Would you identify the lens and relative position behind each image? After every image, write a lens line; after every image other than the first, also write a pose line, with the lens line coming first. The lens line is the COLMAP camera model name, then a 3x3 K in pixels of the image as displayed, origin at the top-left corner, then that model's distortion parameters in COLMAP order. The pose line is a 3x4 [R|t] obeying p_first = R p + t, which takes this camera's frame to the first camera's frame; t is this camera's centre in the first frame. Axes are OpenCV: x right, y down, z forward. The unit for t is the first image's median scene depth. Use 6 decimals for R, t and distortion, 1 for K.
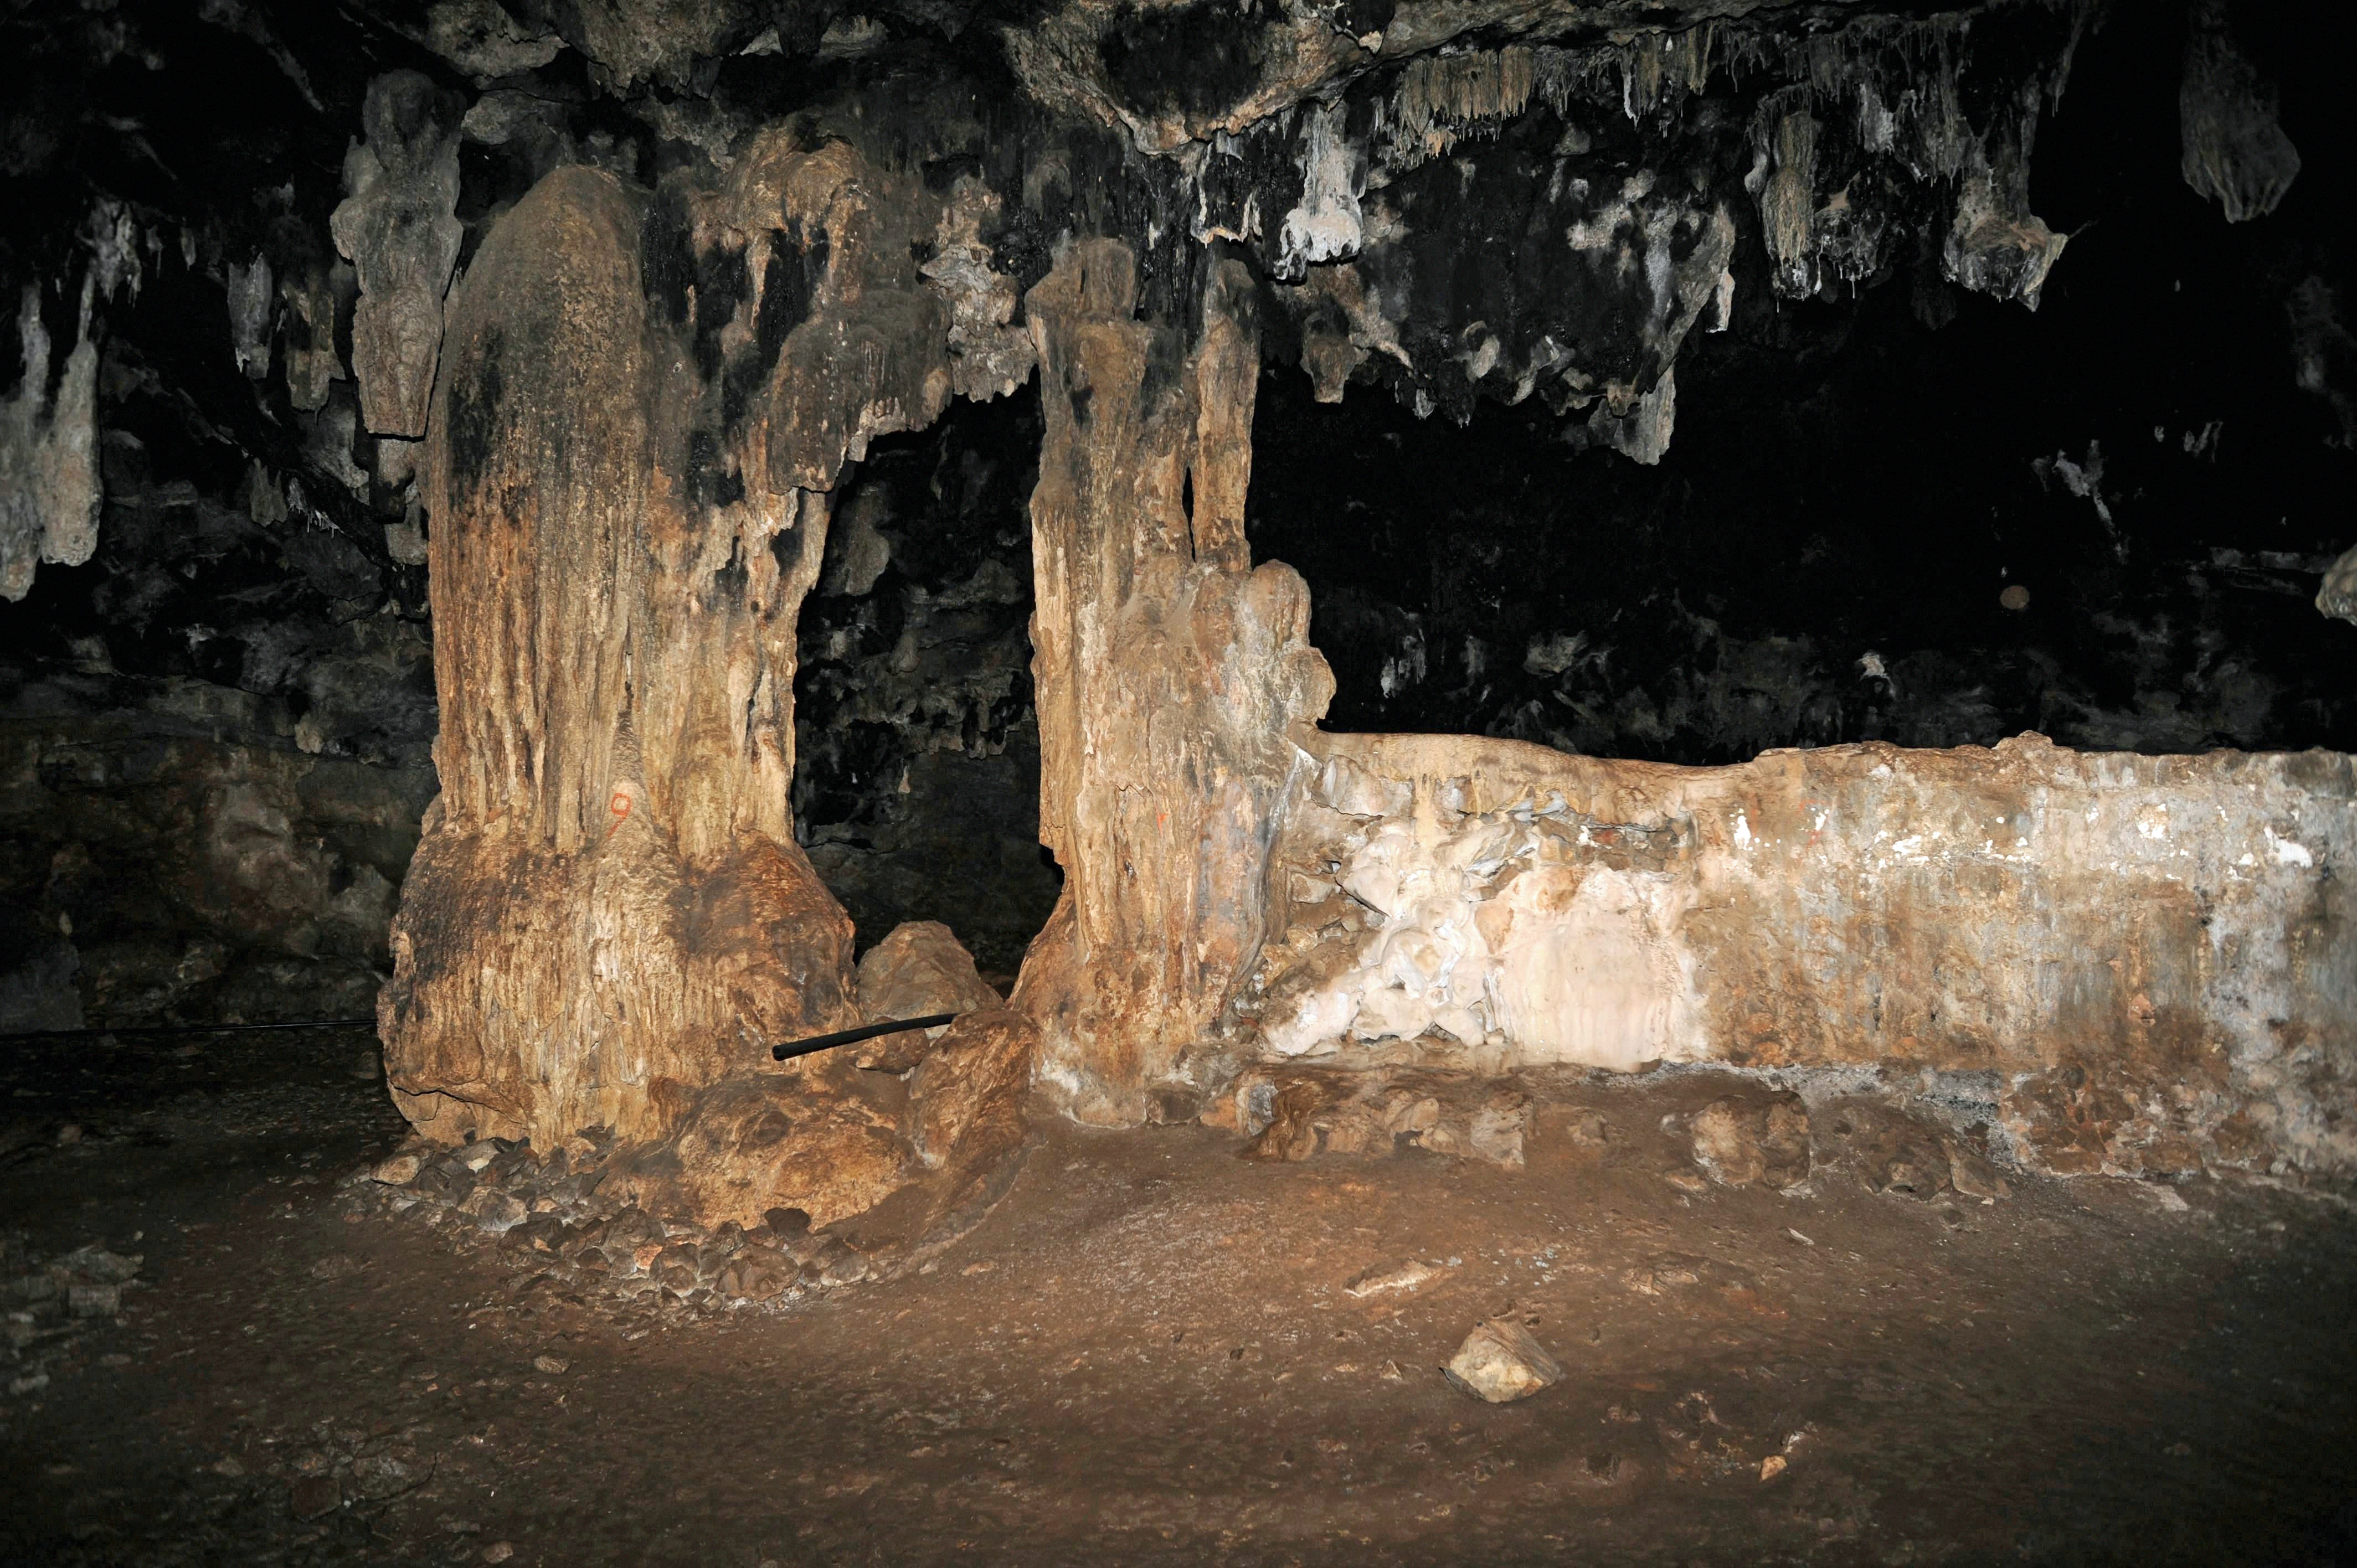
lens RADIAL K [[1334.2, 0, 1162.1], [0, 1334.2, 795.0], [0, 0, 1]] dist [-0.078681, 0.045386]
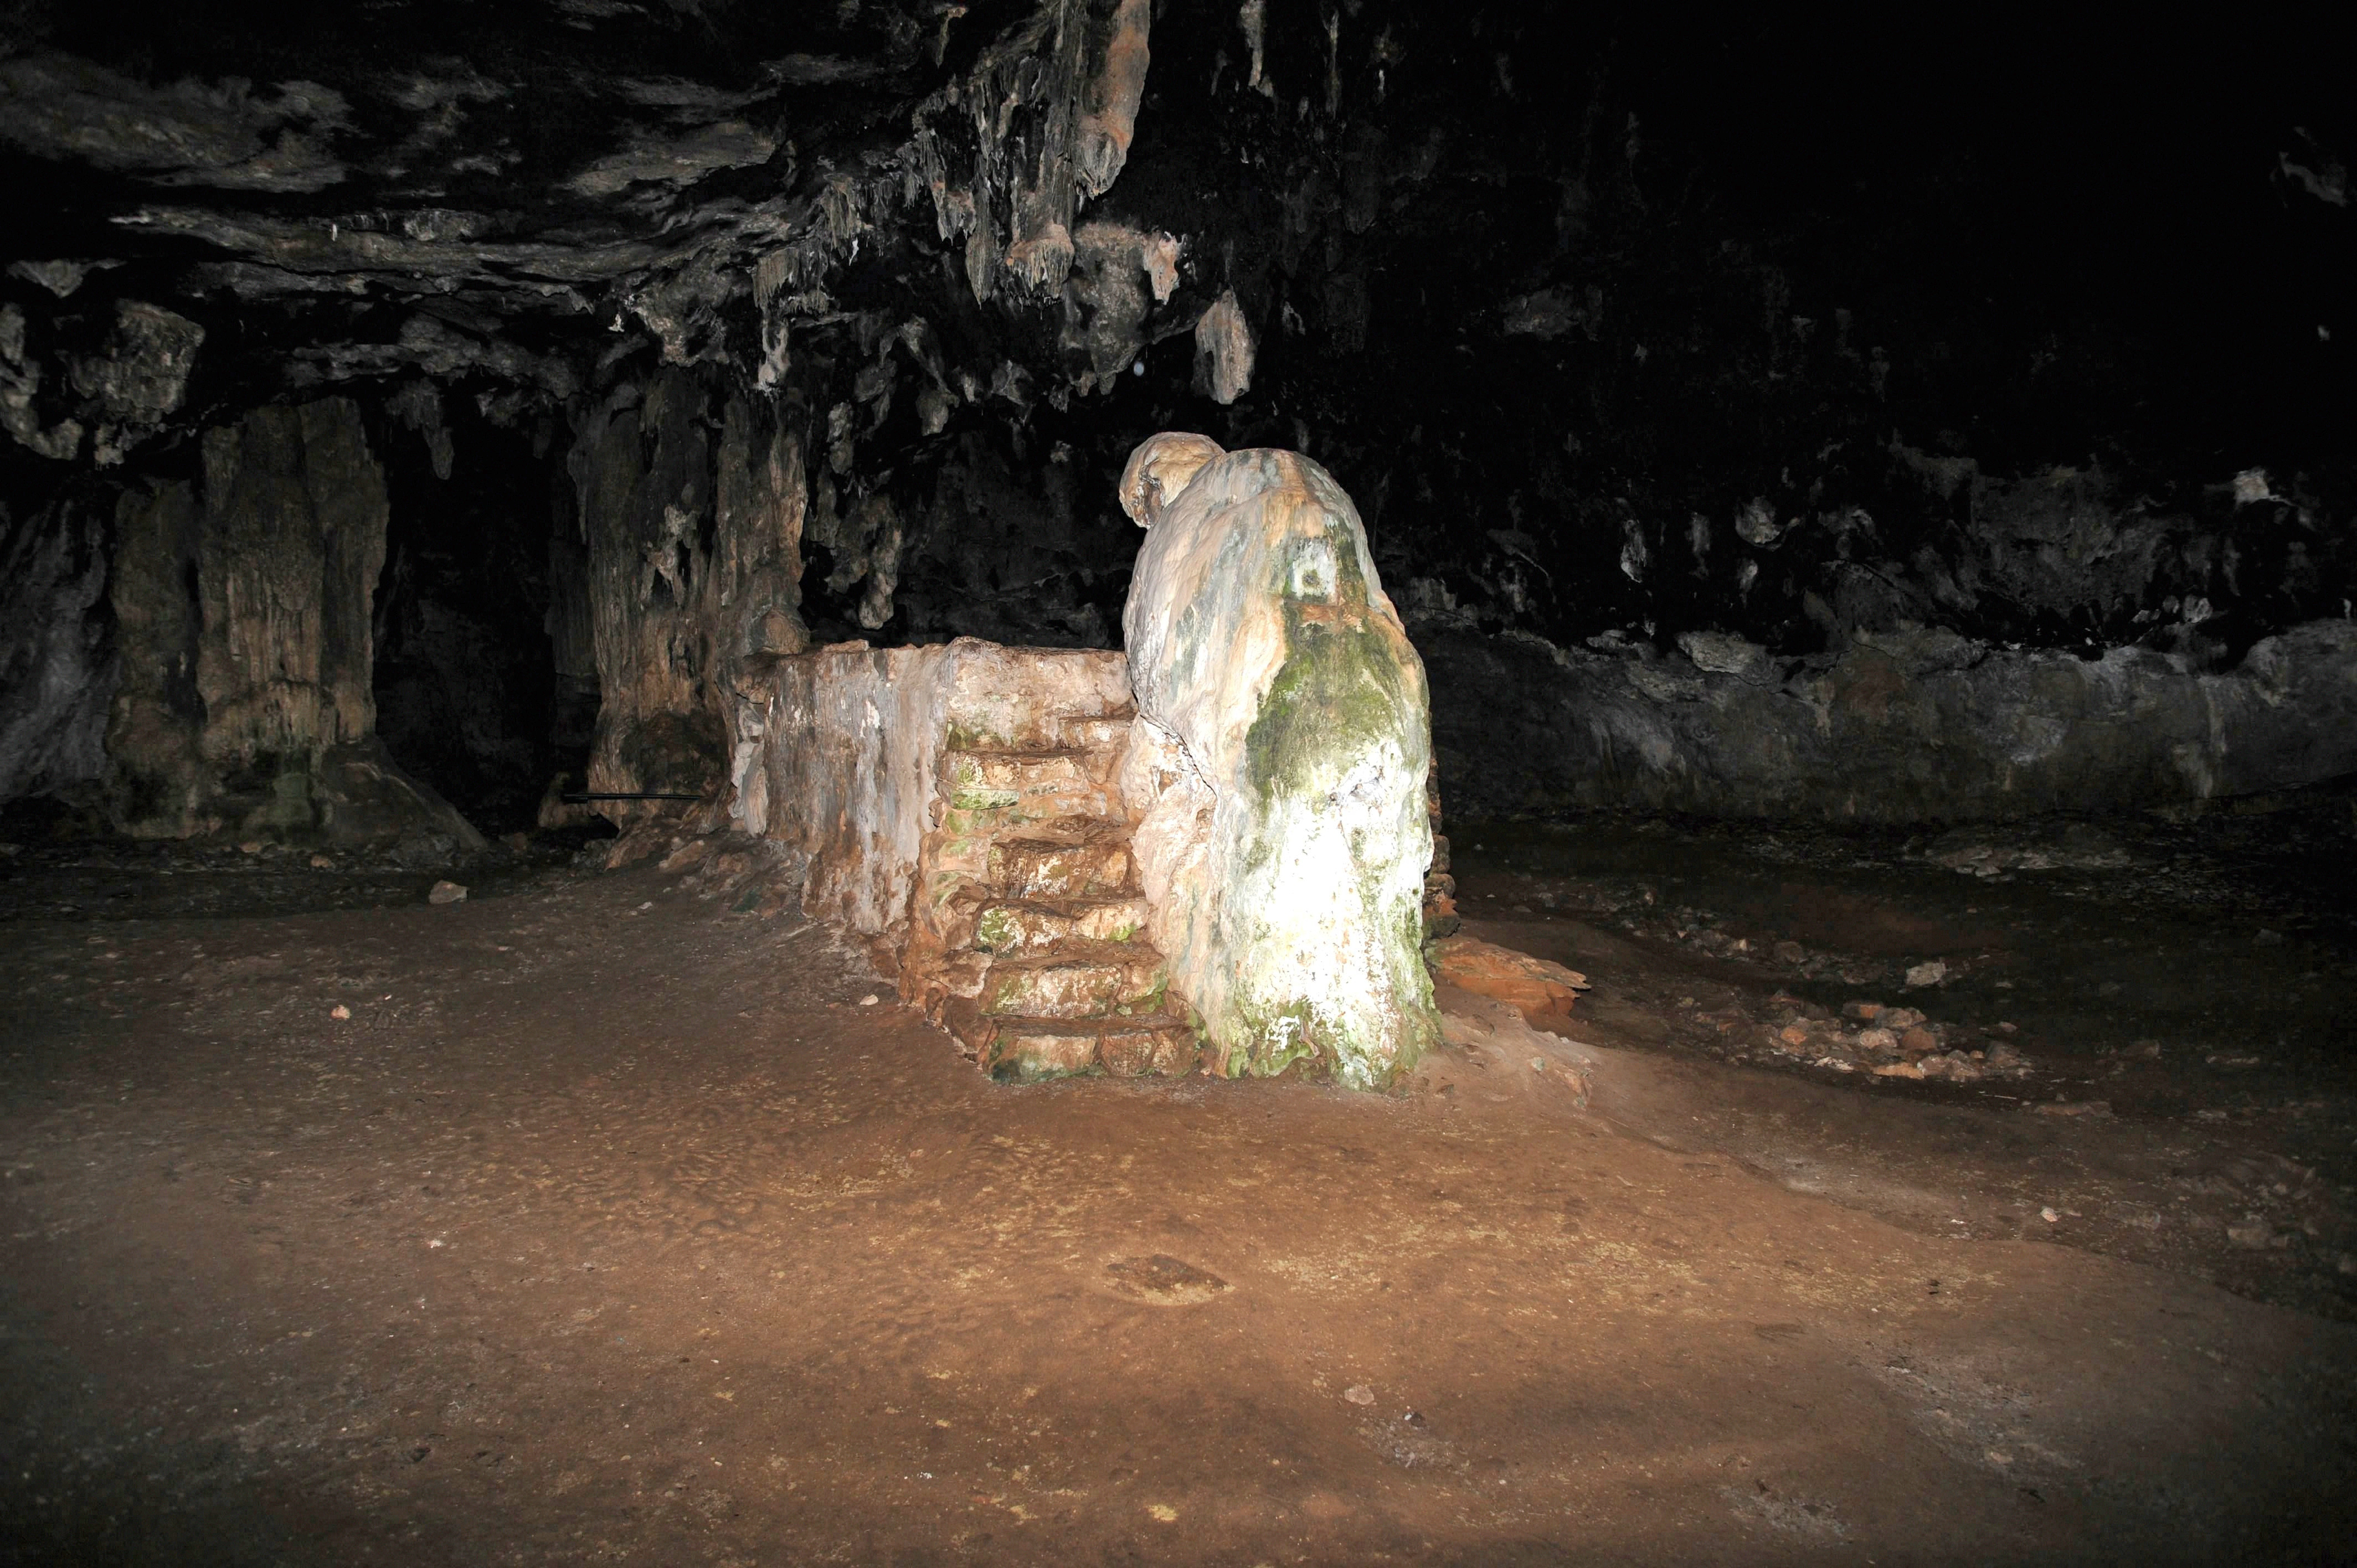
lens RADIAL K [[1334.2, 0, 1188.6], [0, 1334.2, 789.1], [0, 0, 1]] dist [-0.078681, 0.045386]
pose [[0.635080, 0.046750, -0.771030, 2.035056], [0.013330, 0.997355, 0.071453, 0.019876], [0.772331, -0.055656, 0.632777, 0.283099]]
